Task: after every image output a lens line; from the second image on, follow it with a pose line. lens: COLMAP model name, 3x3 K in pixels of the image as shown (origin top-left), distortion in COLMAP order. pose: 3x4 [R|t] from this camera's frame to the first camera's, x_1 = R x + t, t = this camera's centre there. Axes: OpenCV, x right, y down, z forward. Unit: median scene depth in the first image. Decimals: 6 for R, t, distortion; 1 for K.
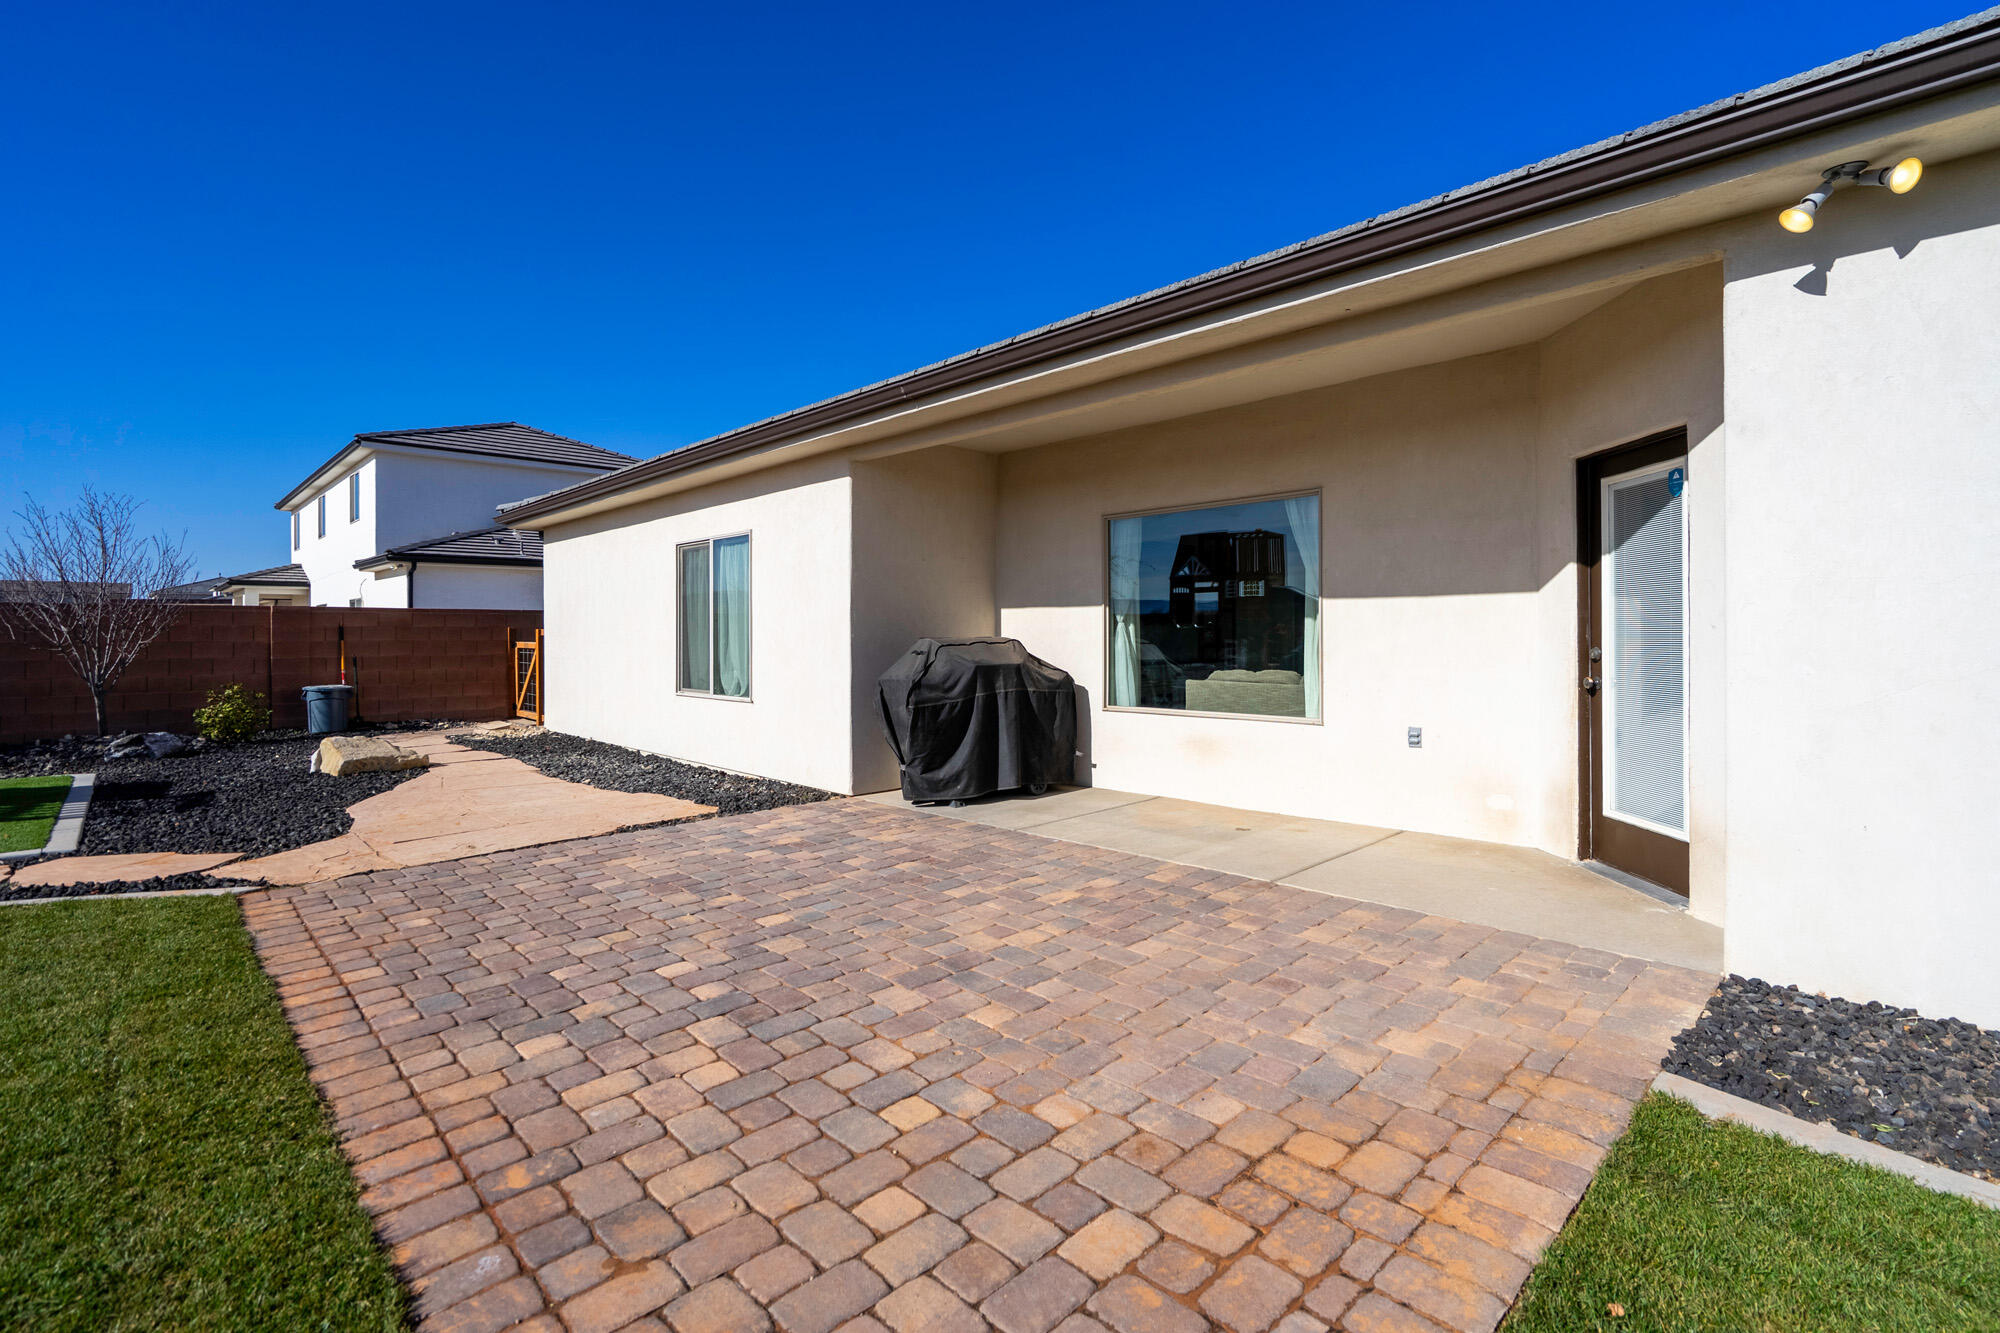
lens RADIAL K [[938.5, 0, 977.6], [0, 938.5, 629.7], [0, 0, 1]] dist [-0.000905, -0.000169]
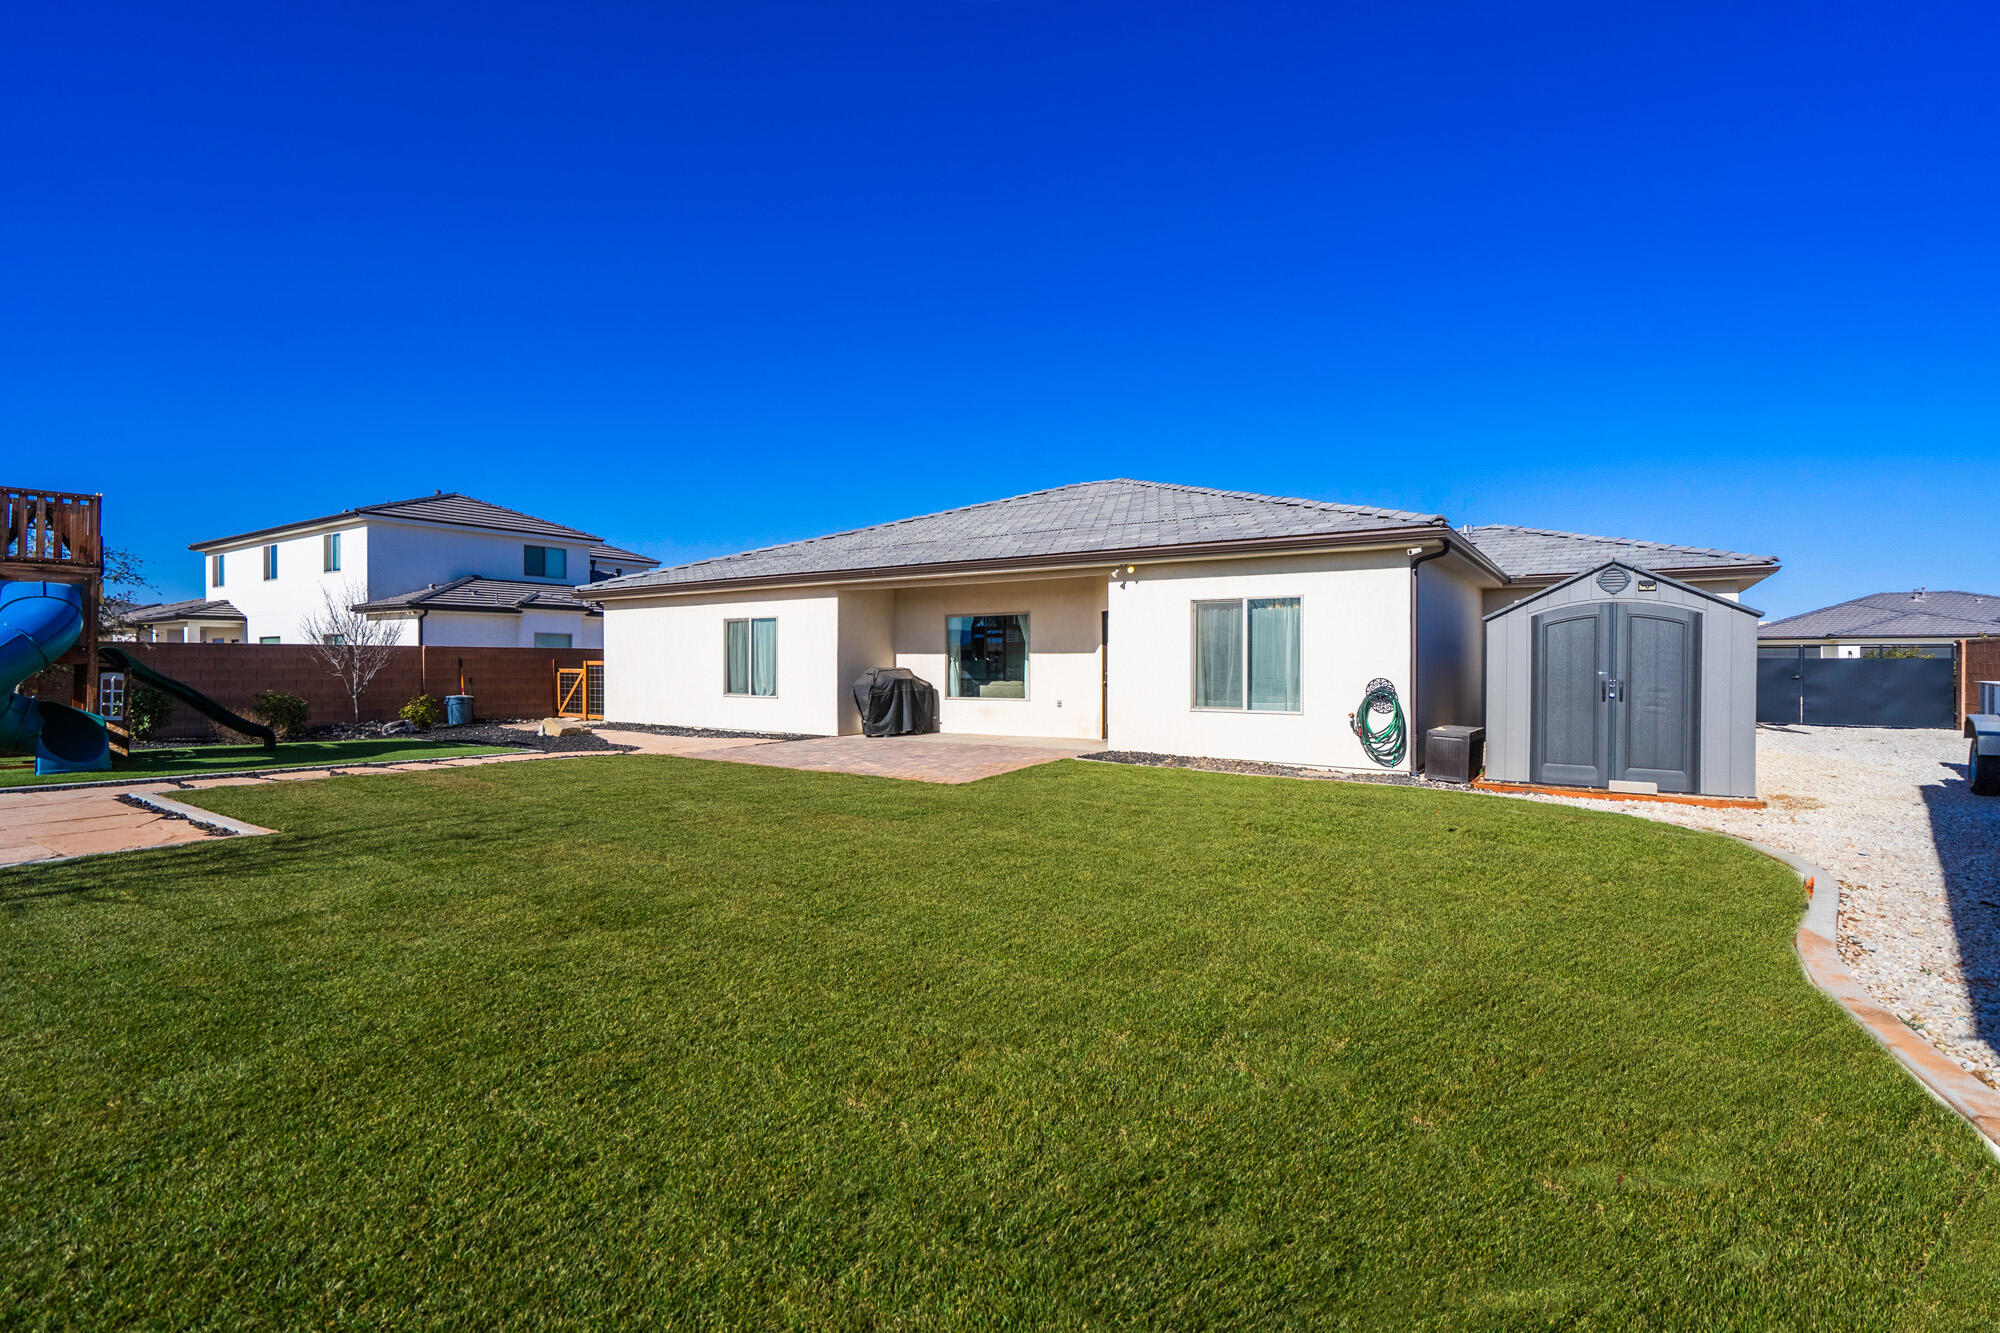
lens RADIAL K [[955.7, 0, 1008.0], [0, 955.7, 661.5], [0, 0, 1]] dist [0.000420, 0.000304]
pose [[0.969952, 0.004677, 0.243253, -0.296782], [-0.005691, 0.999978, 0.003469, -0.016496], [-0.243232, -0.004749, 0.969957, -1.360138]]
